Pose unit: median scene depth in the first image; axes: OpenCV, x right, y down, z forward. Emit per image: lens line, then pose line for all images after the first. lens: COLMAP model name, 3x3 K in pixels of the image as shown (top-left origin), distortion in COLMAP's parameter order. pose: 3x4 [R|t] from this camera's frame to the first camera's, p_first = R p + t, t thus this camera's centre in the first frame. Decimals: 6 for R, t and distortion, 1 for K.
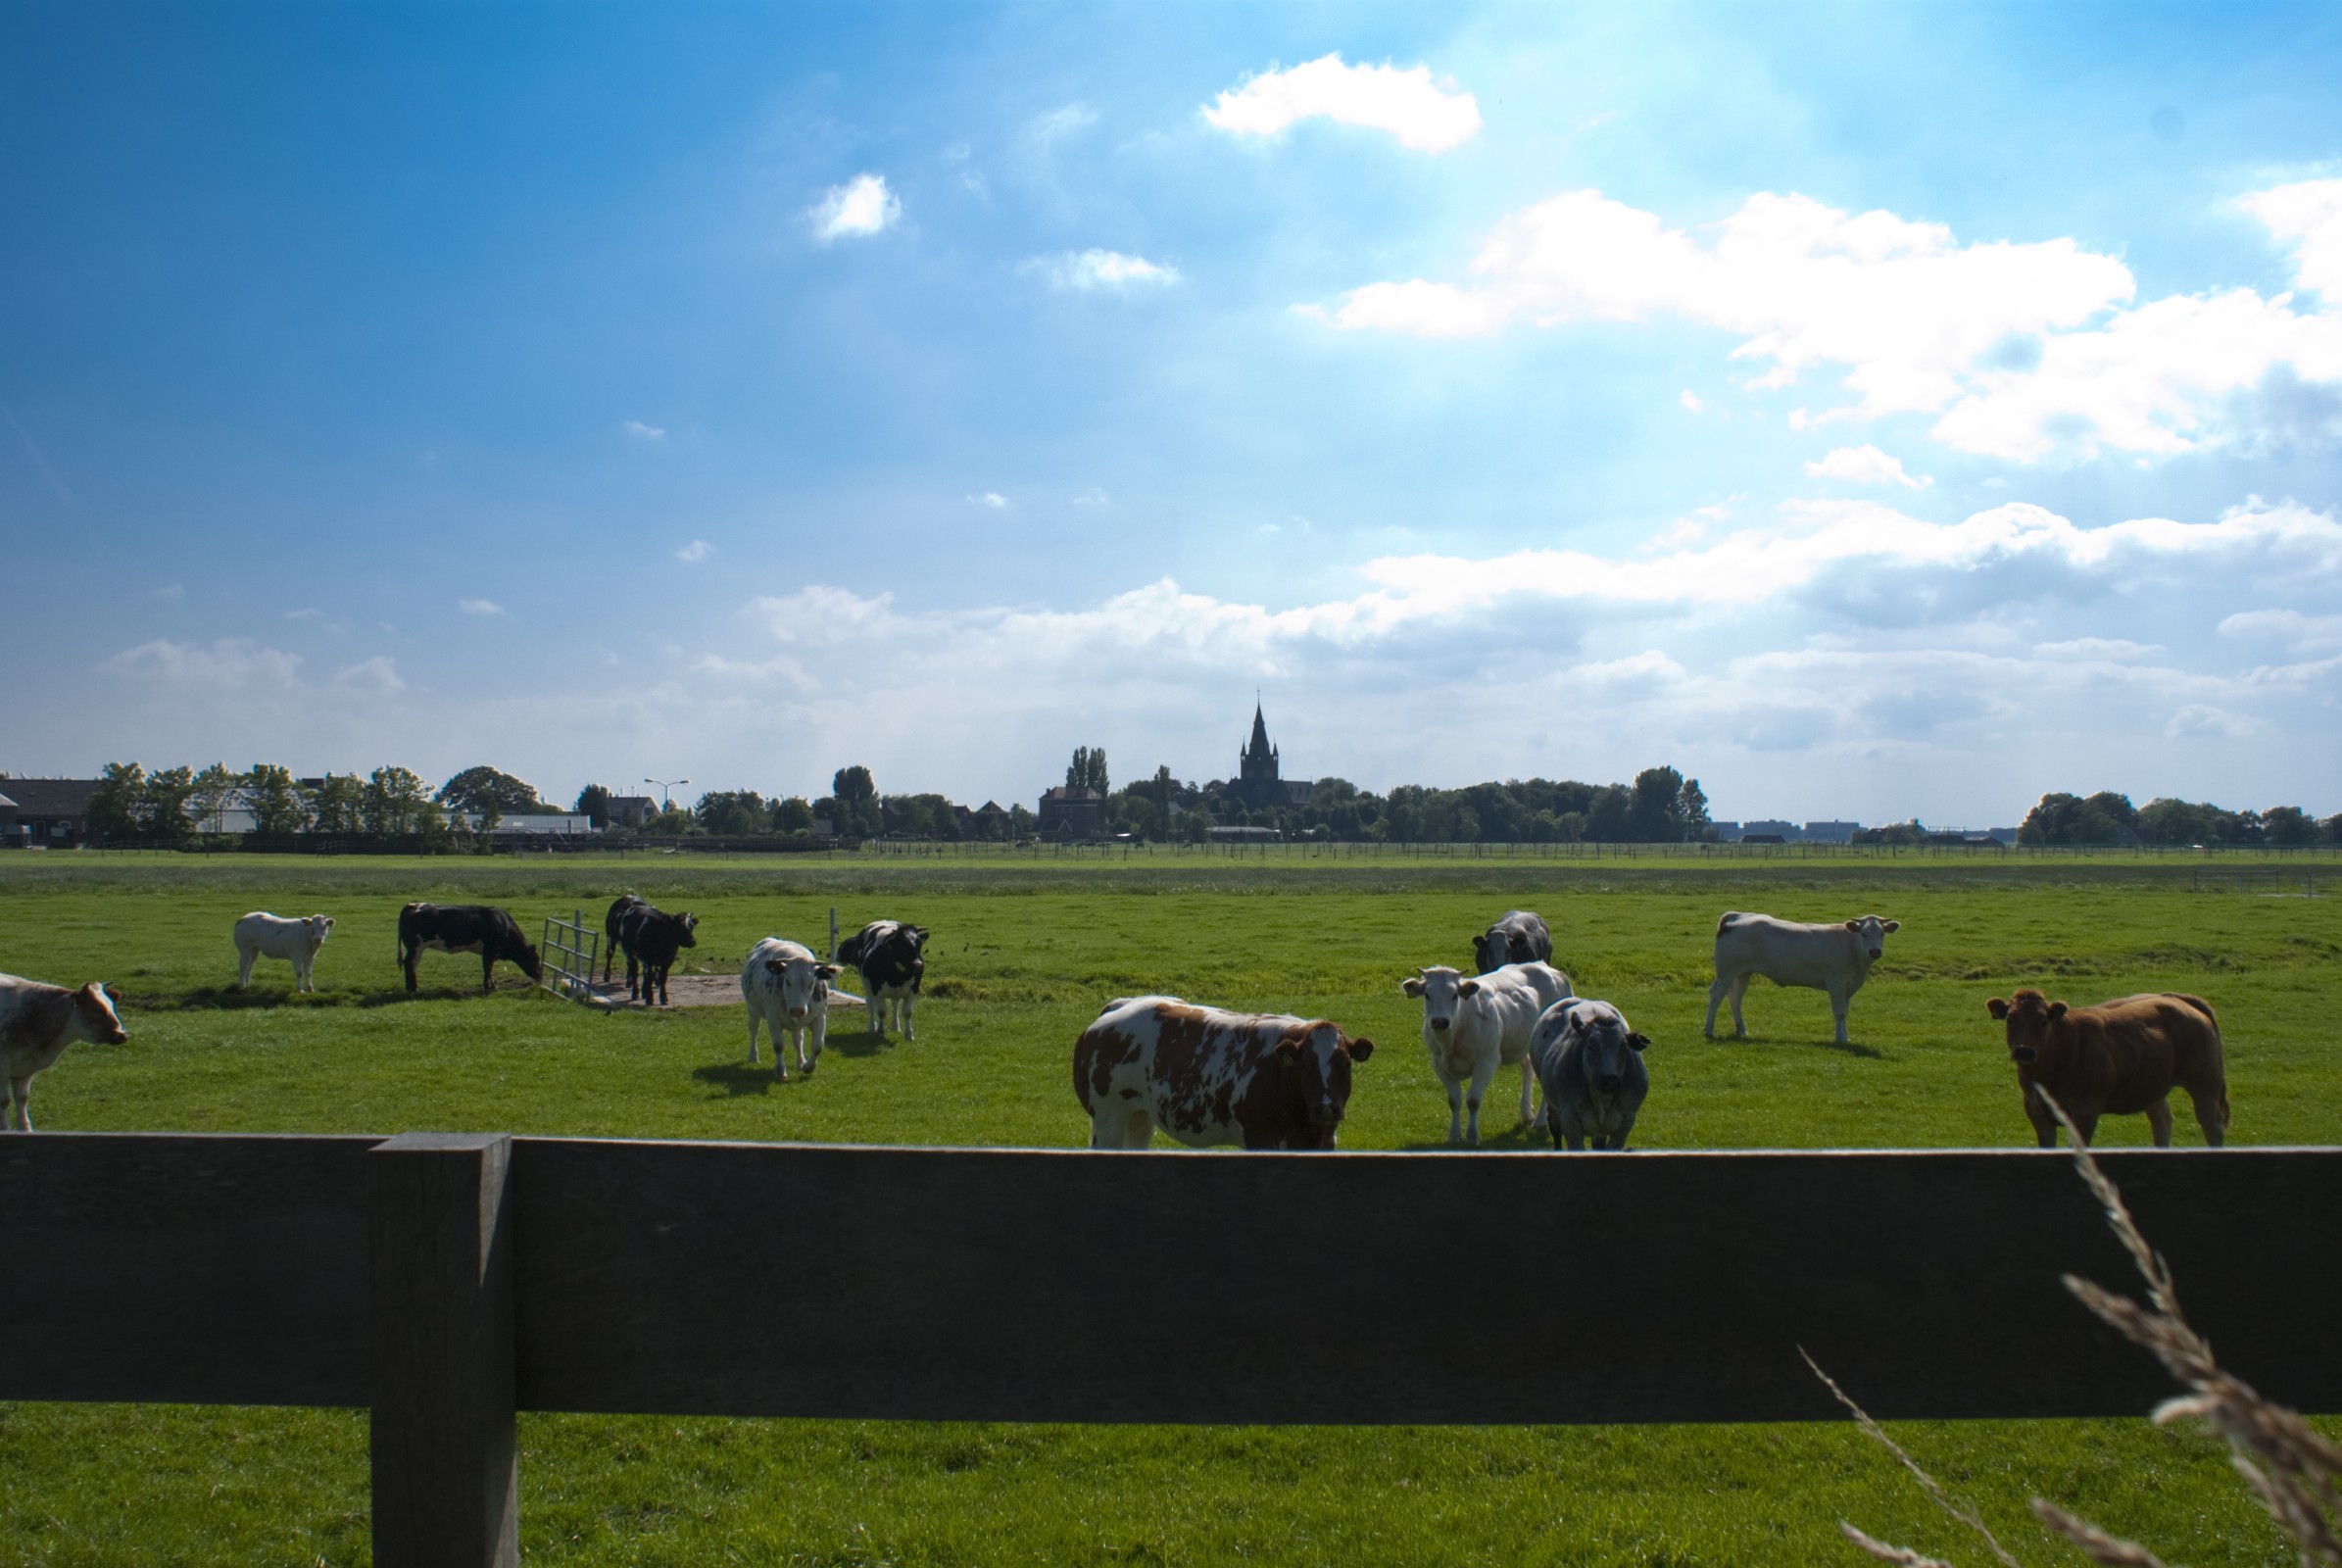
lens RADIAL K [[2046.4, 0, 1168.8], [0, 2046.4, 780.2], [0, 0, 1]] dist [-0.065957, 0.005146]
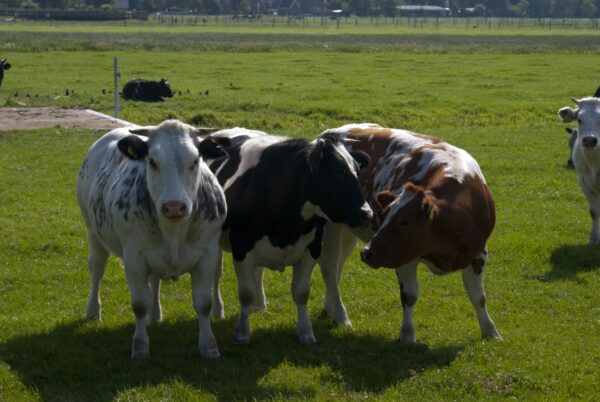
lens RADIAL K [[1660.4, 0, 300.1], [0, 1660.4, 201.1], [0, 0, 1]] dist [-0.076940, 0.000000]
pose [[0.999149, 0.012524, -0.039294, -0.001011], [-0.006452, 0.988512, 0.151002, -0.013180], [0.040734, -0.150620, 0.987752, -0.114731]]
